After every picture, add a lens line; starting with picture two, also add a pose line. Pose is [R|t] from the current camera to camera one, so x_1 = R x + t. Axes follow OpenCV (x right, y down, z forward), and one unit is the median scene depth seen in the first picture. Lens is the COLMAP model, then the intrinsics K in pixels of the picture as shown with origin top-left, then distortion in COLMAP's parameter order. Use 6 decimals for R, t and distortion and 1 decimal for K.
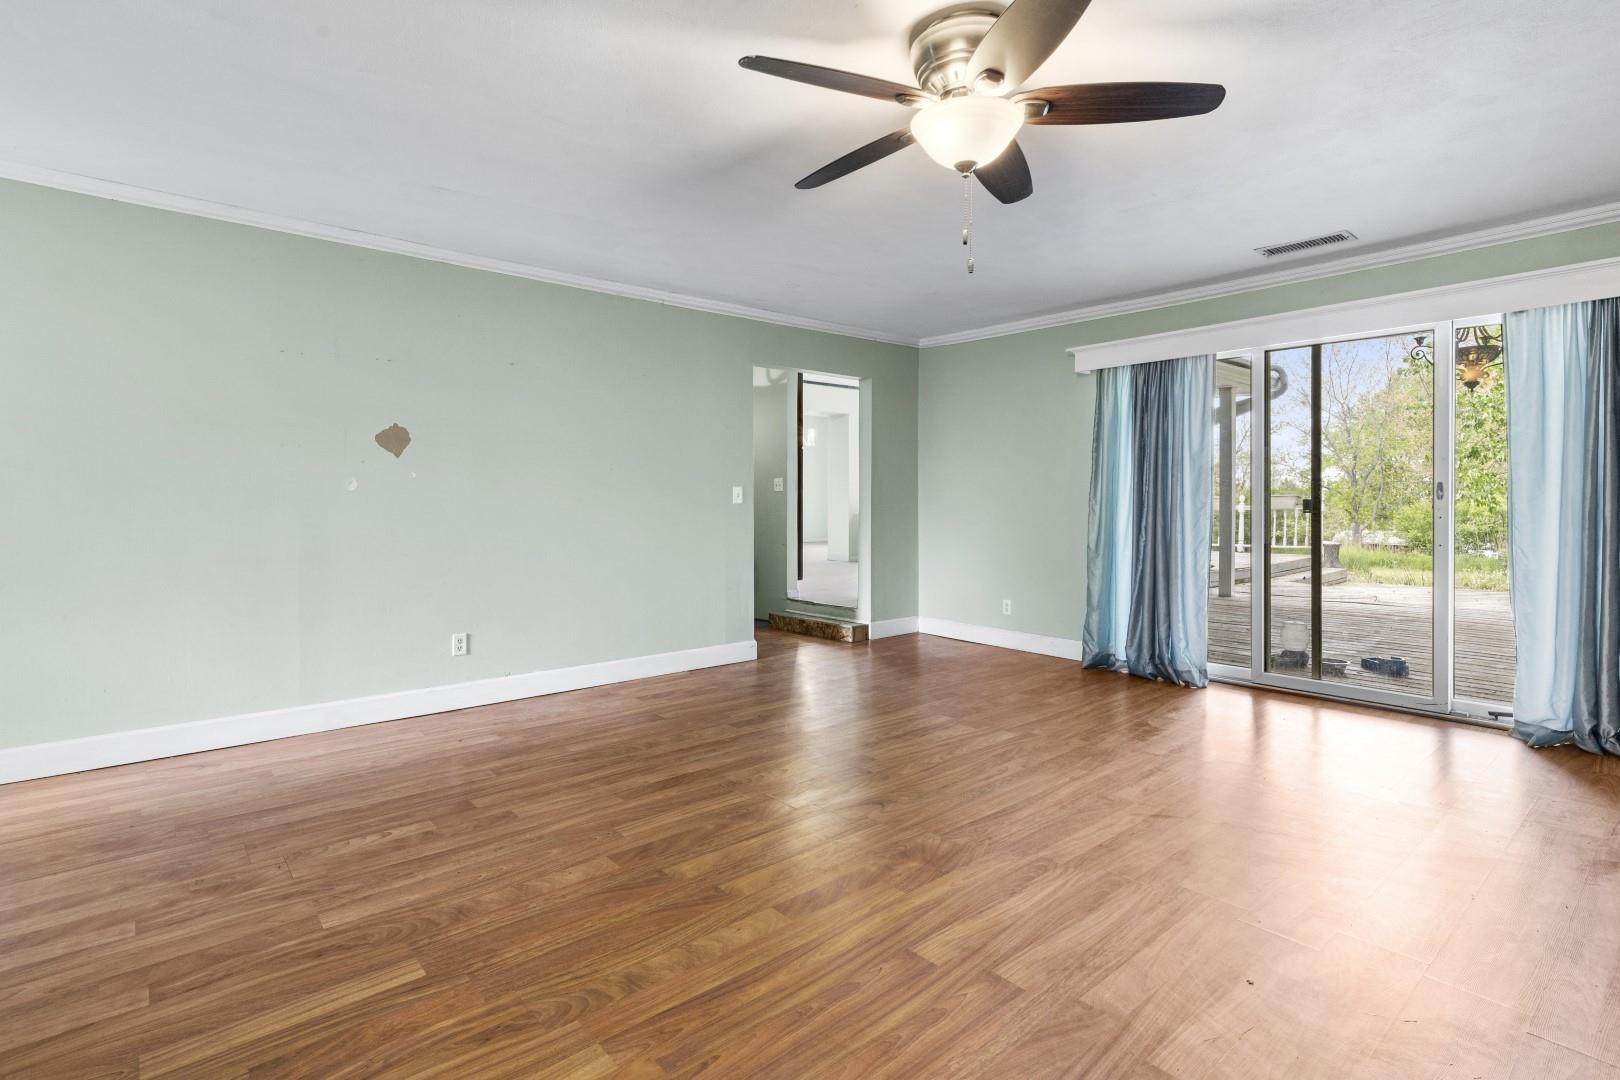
lens RADIAL K [[802.0, 0, 817.7], [0, 802.0, 530.5], [0, 0, 1]] dist [-0.002830, 0.001572]
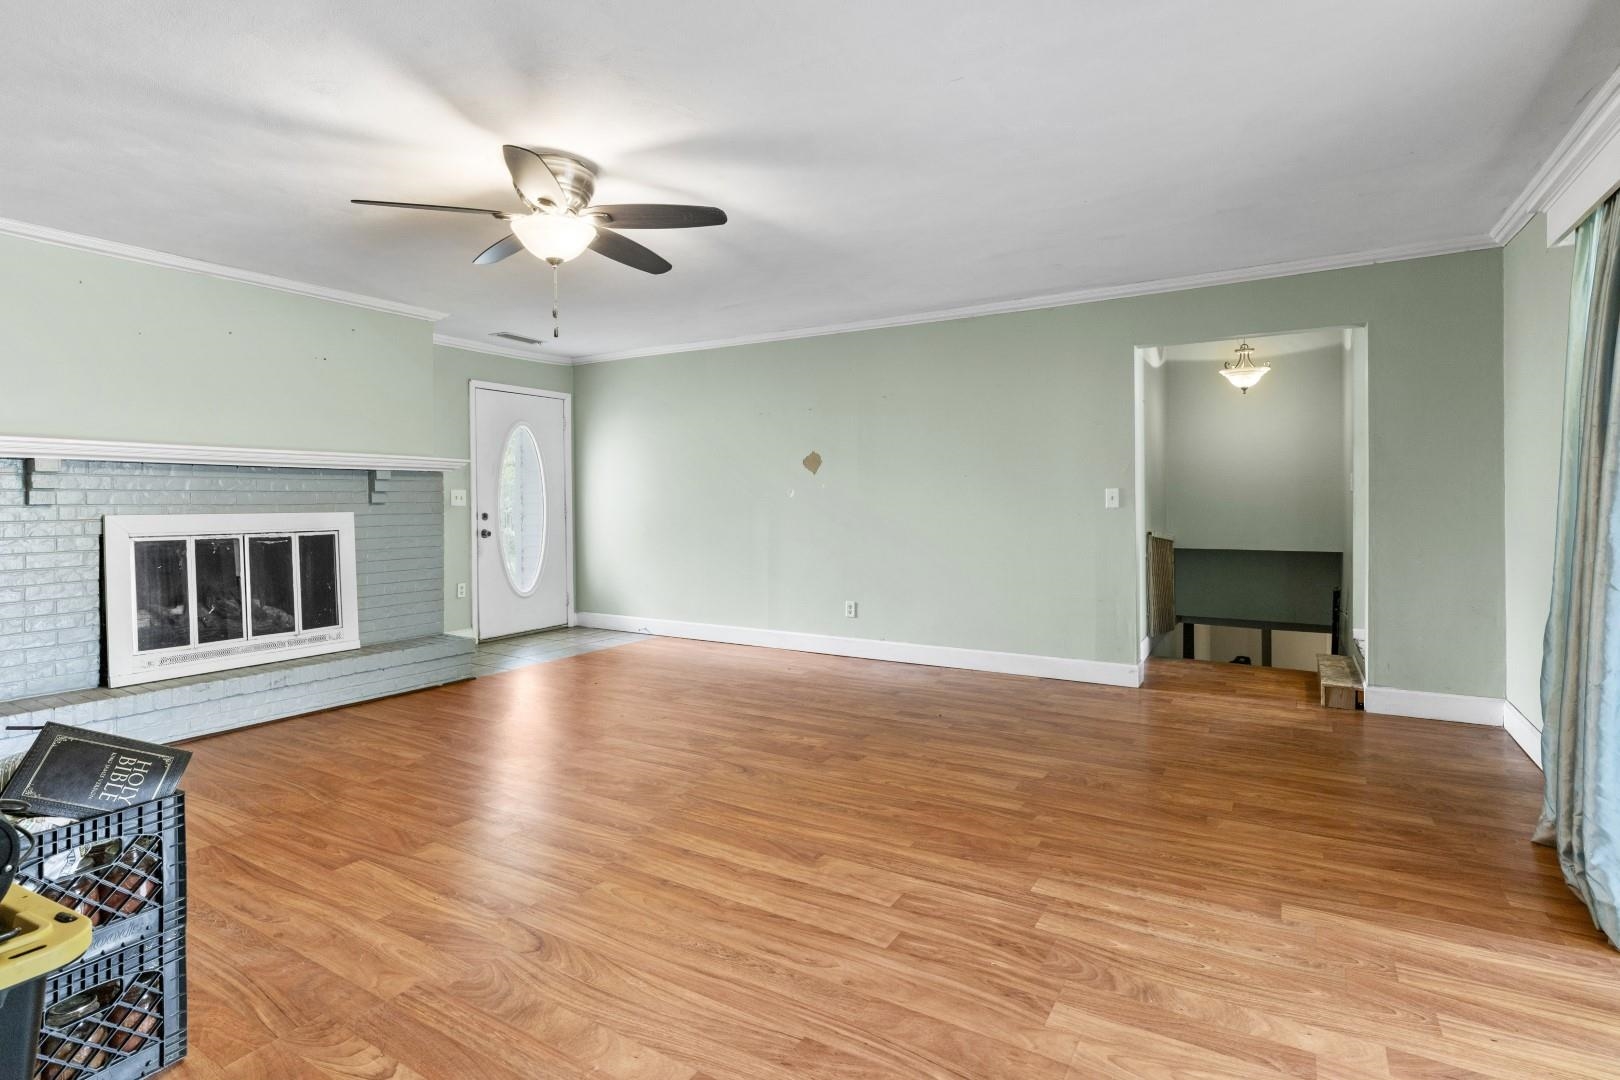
lens RADIAL K [[802.0, 0, 805.2], [0, 802.0, 536.8], [0, 0, 1]] dist [-0.002830, 0.001572]
pose [[0.299235, 0.042376, -0.953238, 1.074753], [-0.035097, 0.998826, 0.033386, -0.031092], [0.953534, 0.023466, 0.300371, 0.666410]]
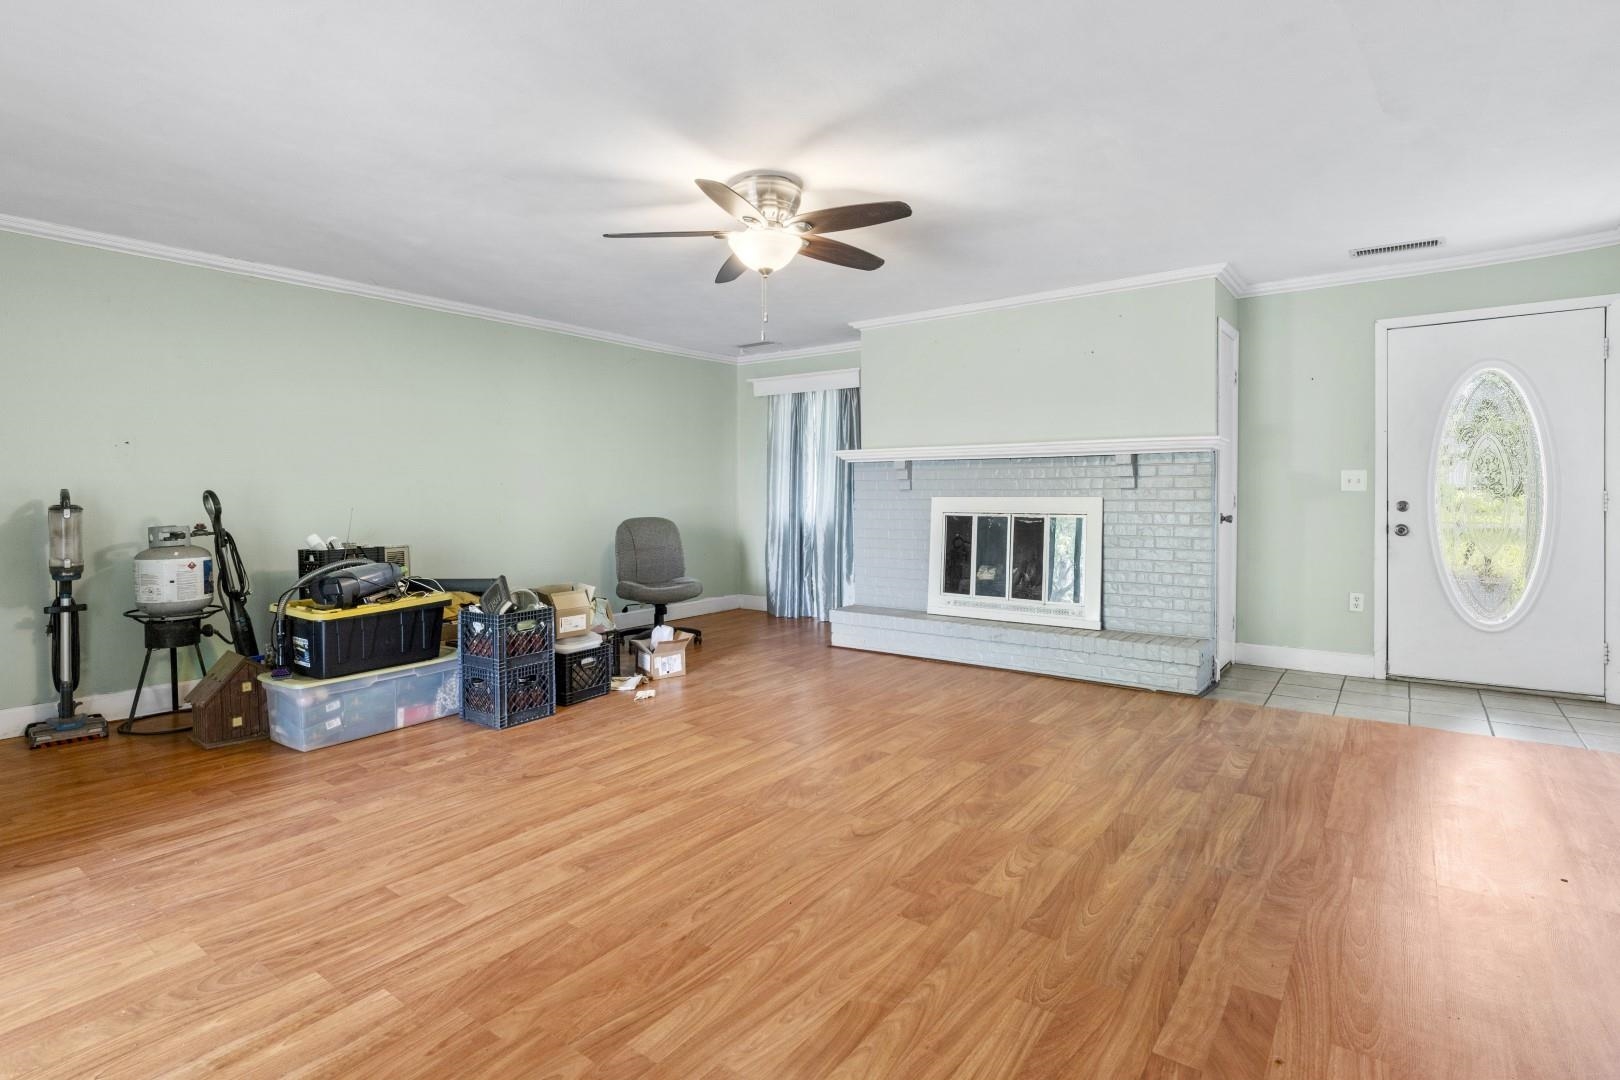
lens RADIAL K [[802.0, 0, 804.5], [0, 802.0, 507.8], [0, 0, 1]] dist [-0.002830, 0.001572]
pose [[-0.979100, 0.009318, -0.203165, 0.284928], [-0.003447, 0.998046, 0.062389, -0.069658], [0.203349, 0.061785, -0.977155, 1.671350]]
